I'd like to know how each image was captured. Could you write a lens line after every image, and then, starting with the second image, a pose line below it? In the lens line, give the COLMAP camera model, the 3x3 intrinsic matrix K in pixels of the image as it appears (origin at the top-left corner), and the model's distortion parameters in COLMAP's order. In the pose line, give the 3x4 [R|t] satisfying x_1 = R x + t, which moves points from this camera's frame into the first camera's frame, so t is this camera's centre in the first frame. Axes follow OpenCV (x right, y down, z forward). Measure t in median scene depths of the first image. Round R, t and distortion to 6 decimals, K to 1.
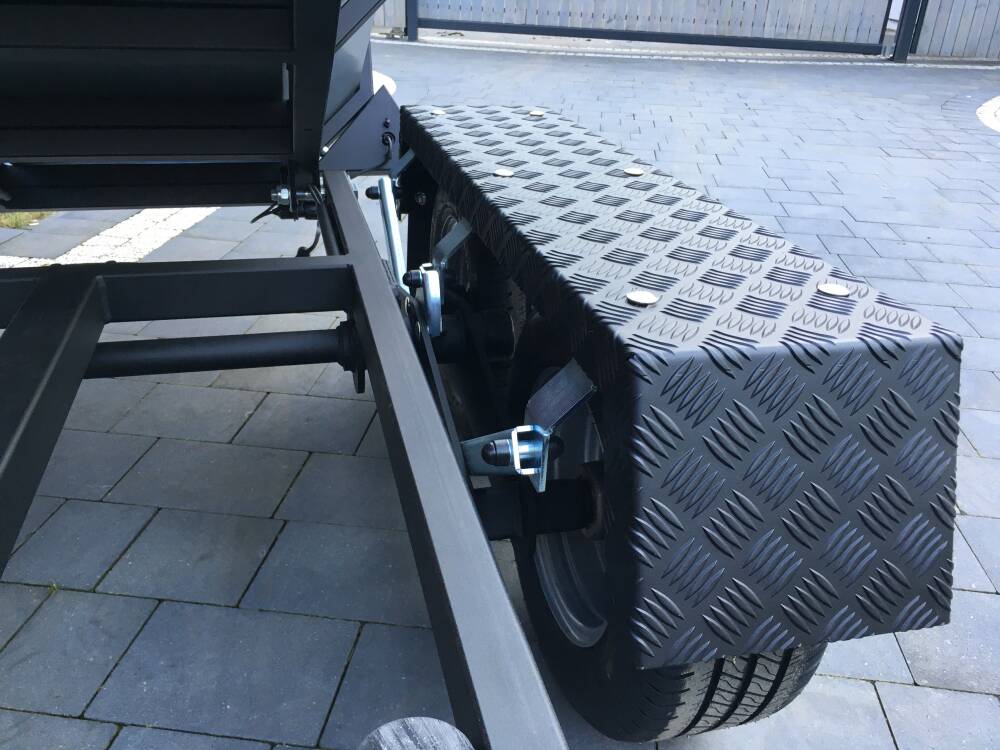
lens RADIAL K [[844.1, 0, 501.8], [0, 844.1, 378.1], [0, 0, 1]] dist [0.075398, -0.089410]
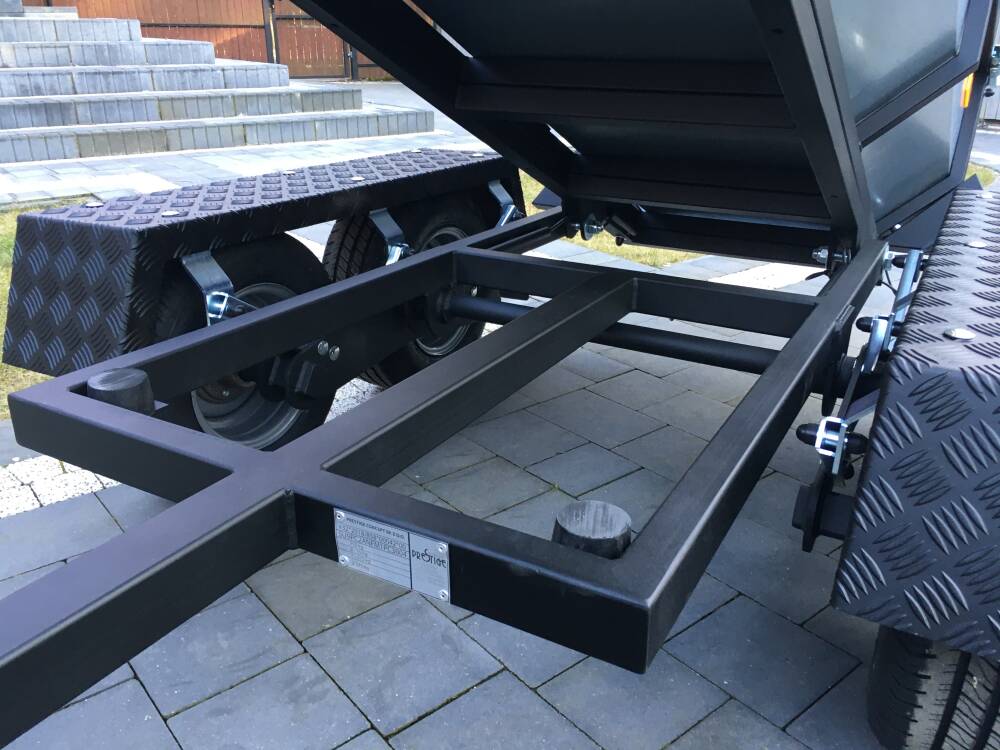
lens RADIAL K [[844.1, 0, 501.8], [0, 844.1, 378.1], [0, 0, 1]] dist [0.075398, -0.089410]
pose [[0.725391, 0.229433, -0.648975, 0.319044], [-0.291440, 0.956509, 0.012398, 0.086464], [0.623595, 0.180144, 0.760709, -0.183237]]
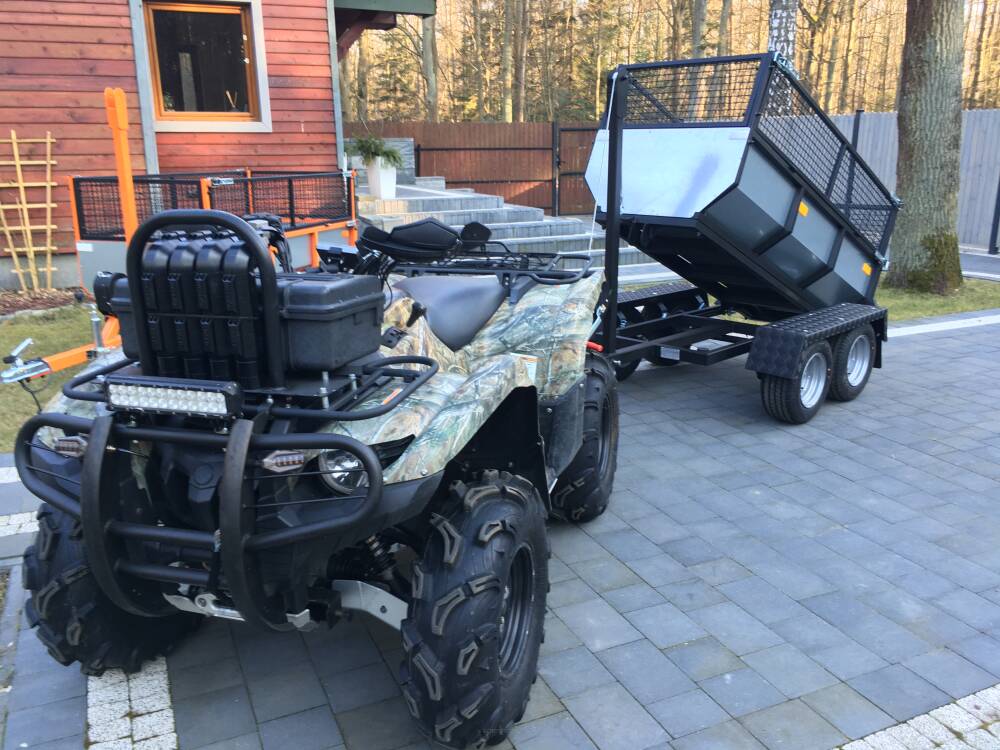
lens RADIAL K [[844.1, 0, 501.8], [0, 844.1, 378.1], [0, 0, 1]] dist [0.075398, -0.089410]
pose [[0.520020, 0.185973, -0.833663, 3.096149], [-0.362444, 0.931827, -0.018213, 0.780294], [0.773443, 0.311628, 0.551973, -2.773251]]
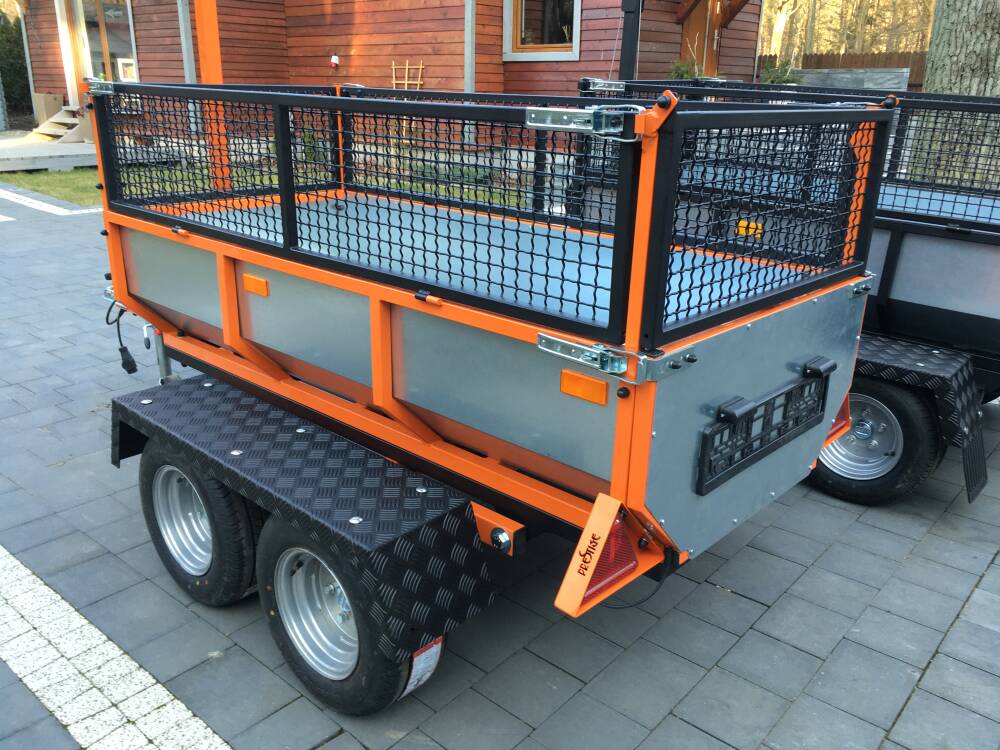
lens RADIAL K [[844.1, 0, 501.8], [0, 844.1, 378.1], [0, 0, 1]] dist [0.075398, -0.089410]
pose [[-0.563924, 0.223796, -0.794924, 3.446097], [-0.407790, 0.761576, 0.503696, -2.942880], [0.718120, 0.608208, -0.338210, 4.941595]]
